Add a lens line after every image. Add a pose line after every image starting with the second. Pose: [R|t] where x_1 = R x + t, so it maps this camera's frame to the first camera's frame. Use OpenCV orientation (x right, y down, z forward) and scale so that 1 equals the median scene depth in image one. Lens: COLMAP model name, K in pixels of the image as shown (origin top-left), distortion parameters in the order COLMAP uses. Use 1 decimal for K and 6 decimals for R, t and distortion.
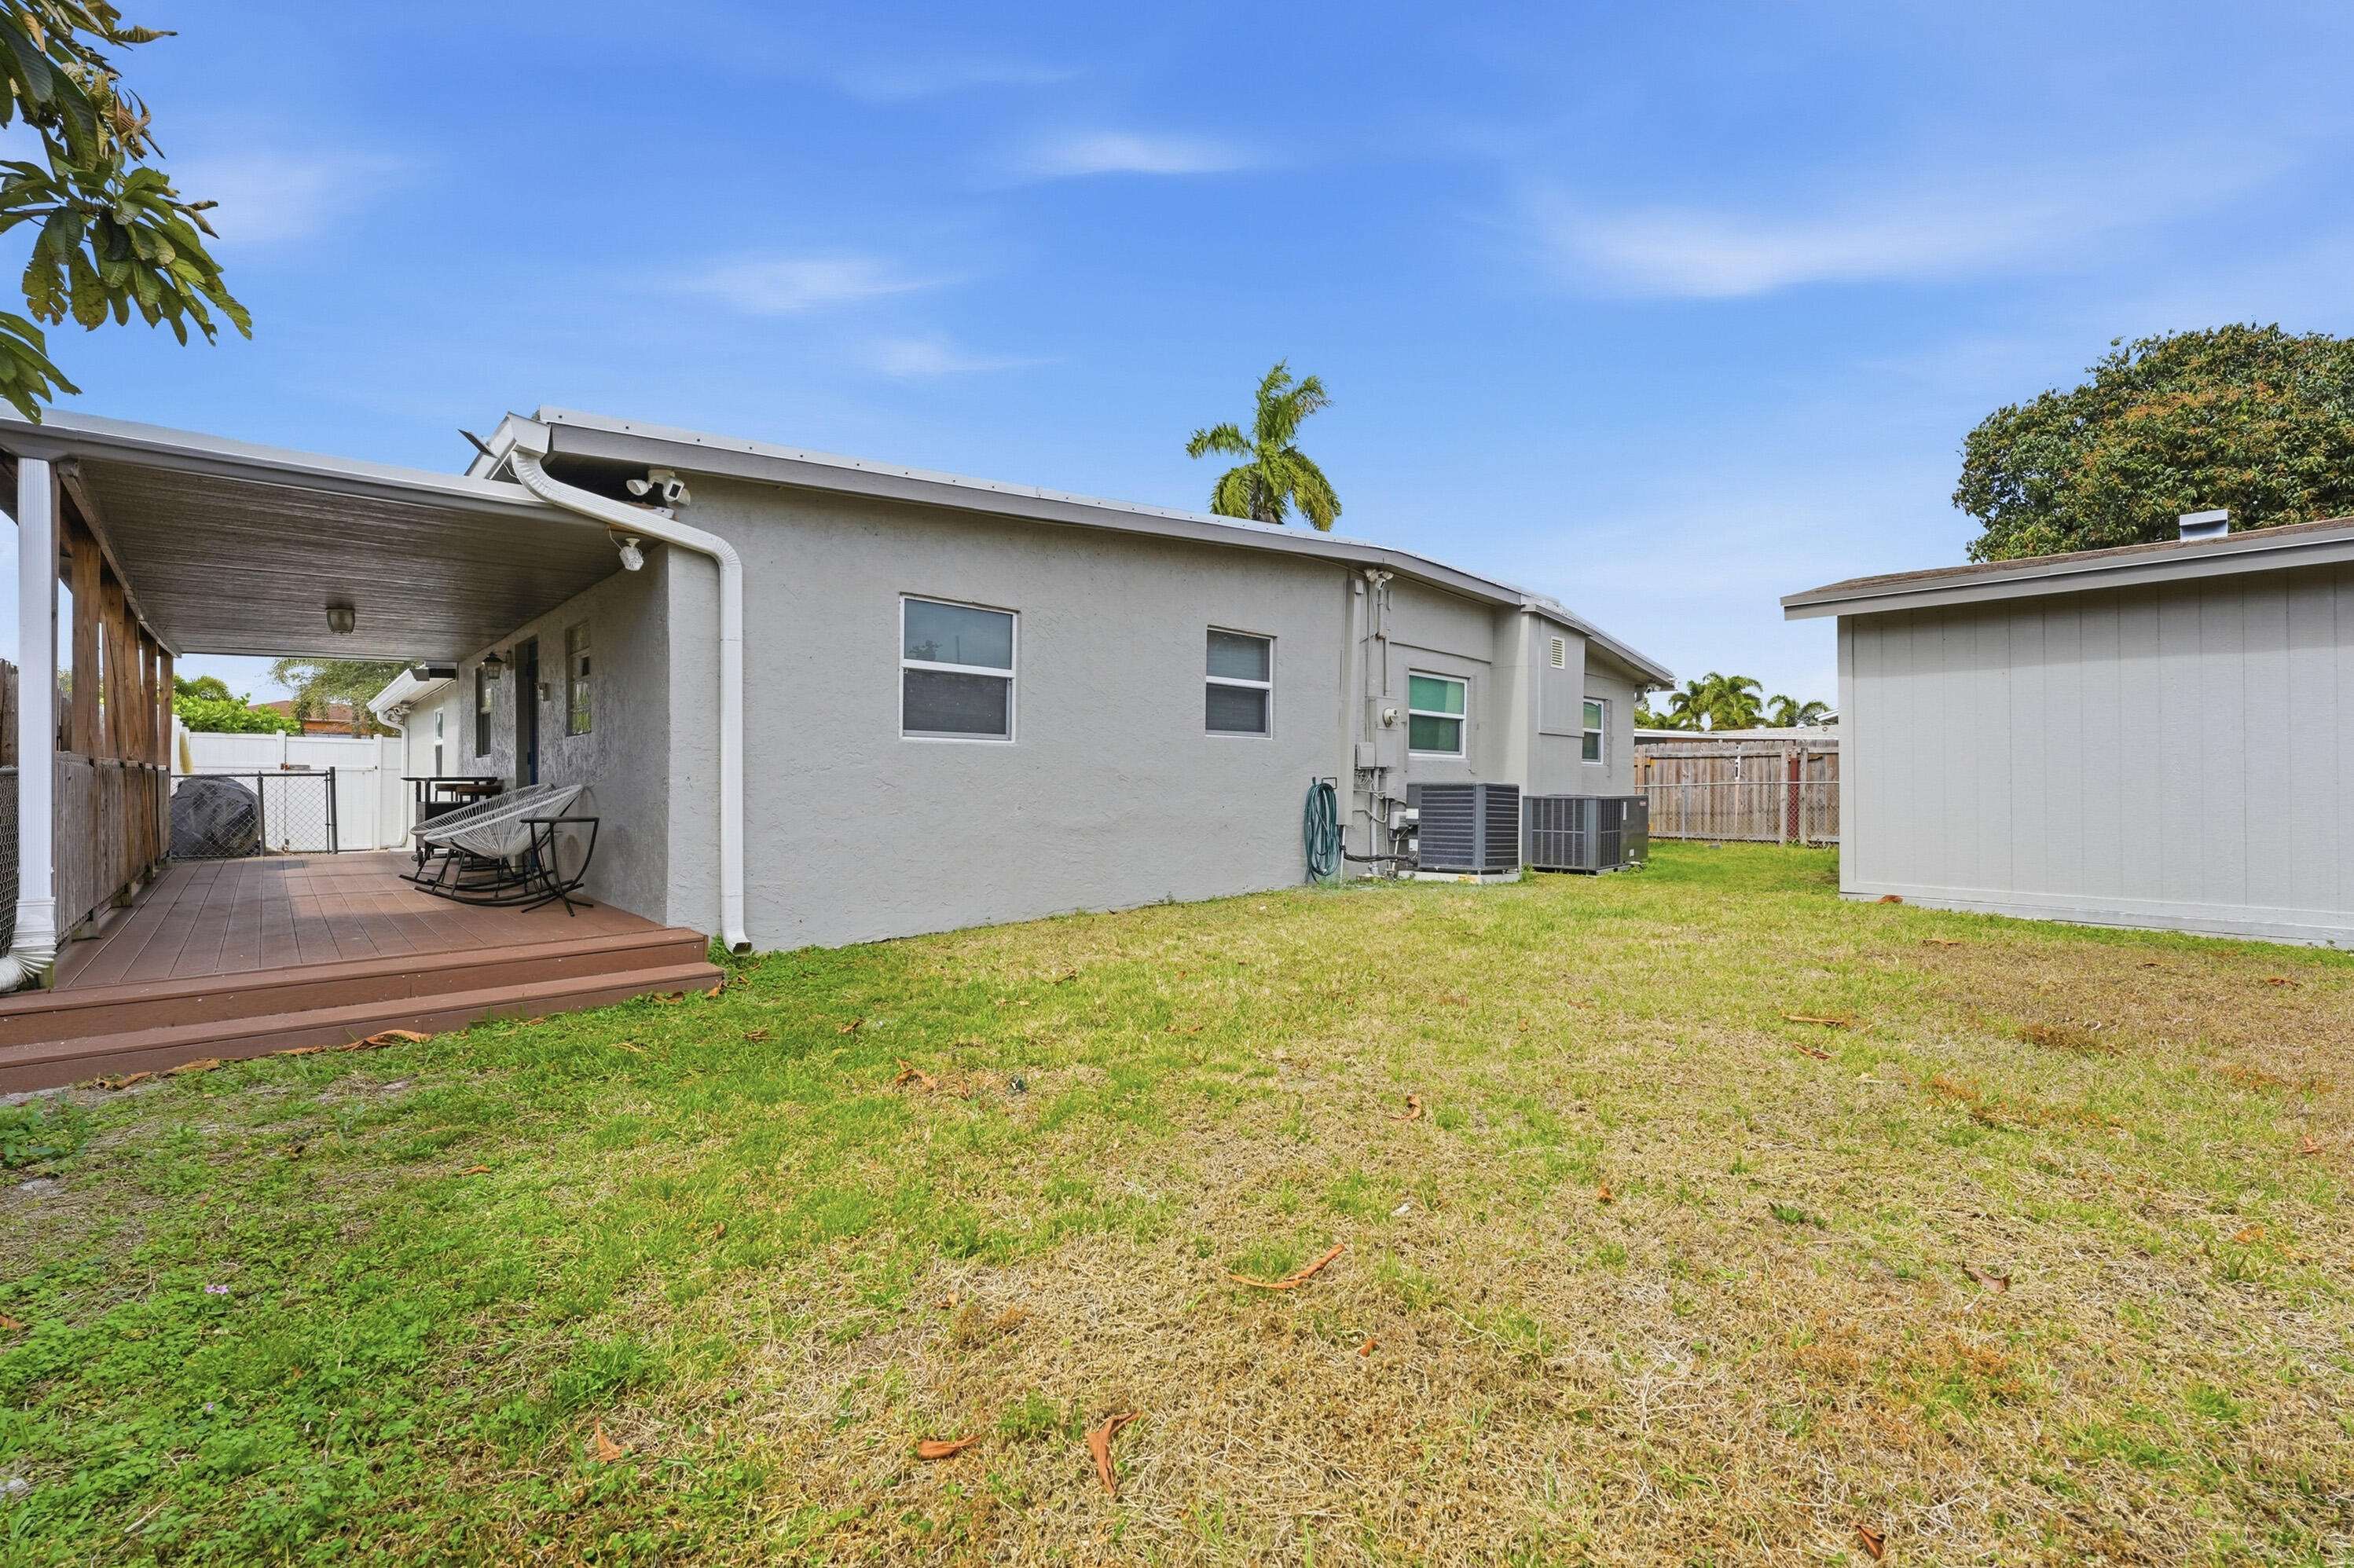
lens RADIAL K [[952.2, 0, 1175.6], [0, 952.2, 795.0], [0, 0, 1]] dist [-0.000516, 0.000022]
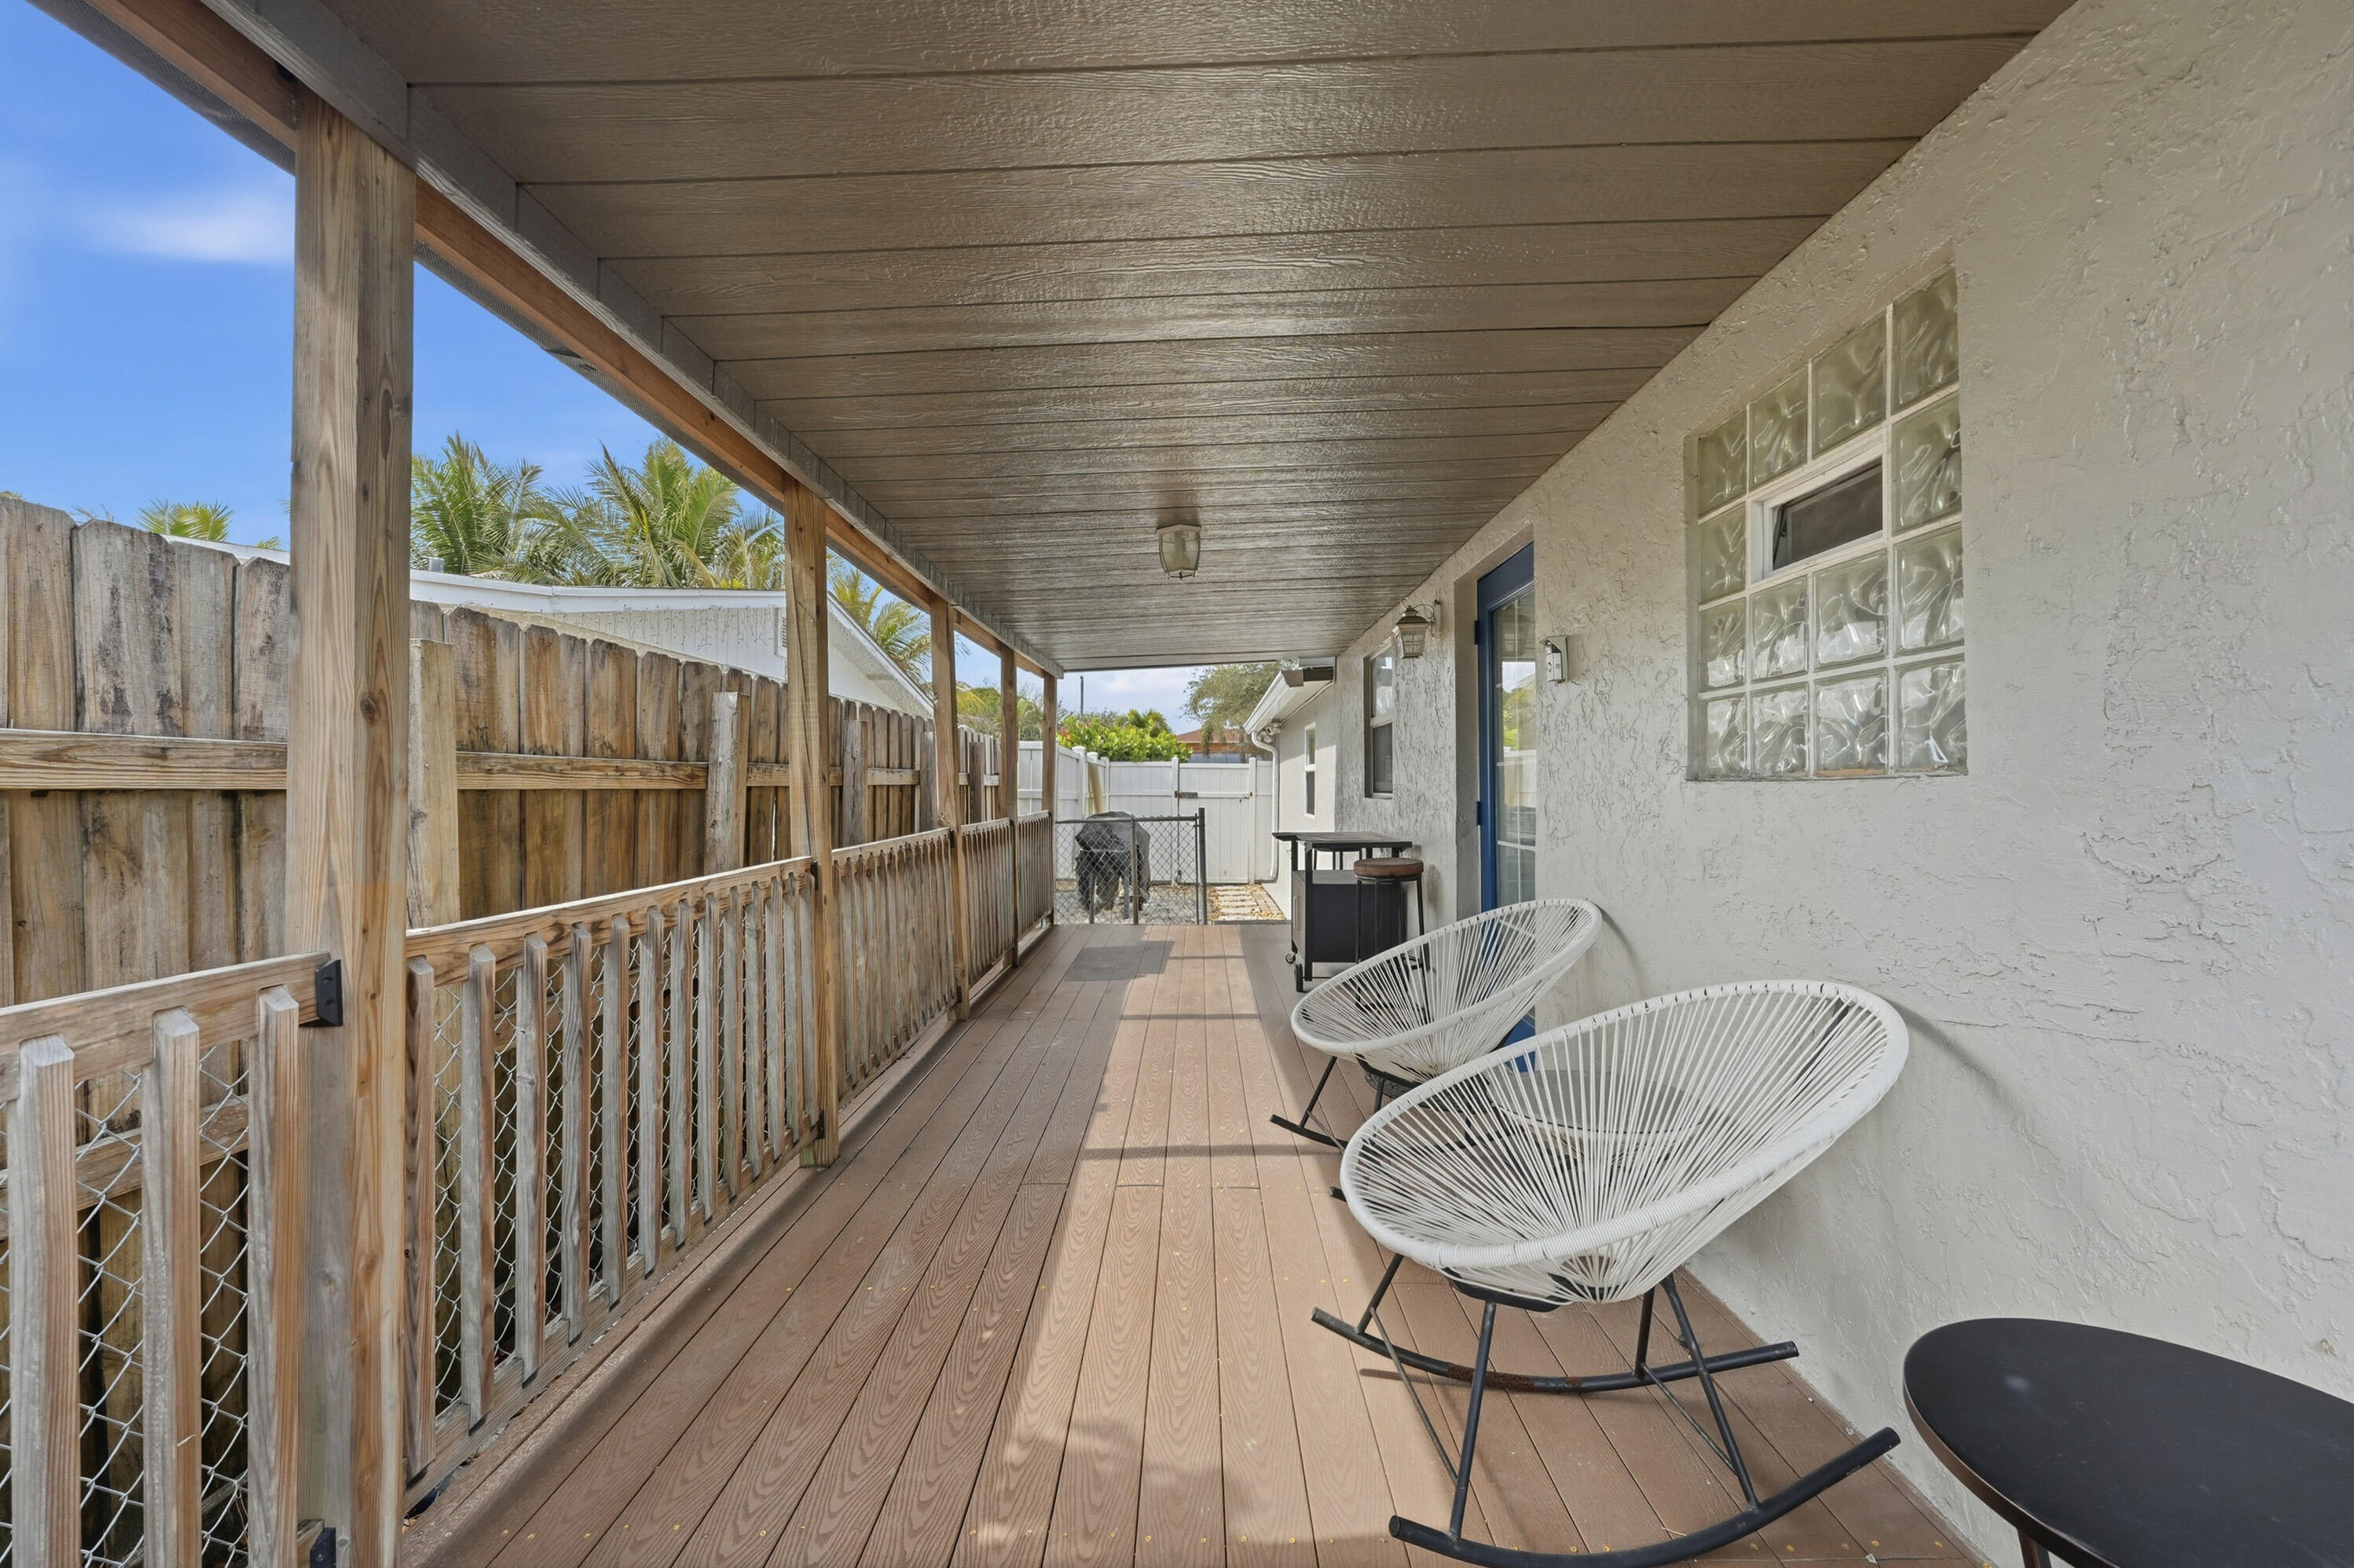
lens RADIAL K [[952.2, 0, 1173.7], [0, 952.2, 789.3], [0, 0, 1]] dist [-0.000516, 0.000022]
pose [[0.707053, -0.006242, -0.707133, -0.341631], [-0.001371, 0.999947, -0.010197, -0.034197], [0.707159, 0.008179, 0.707007, 0.418958]]
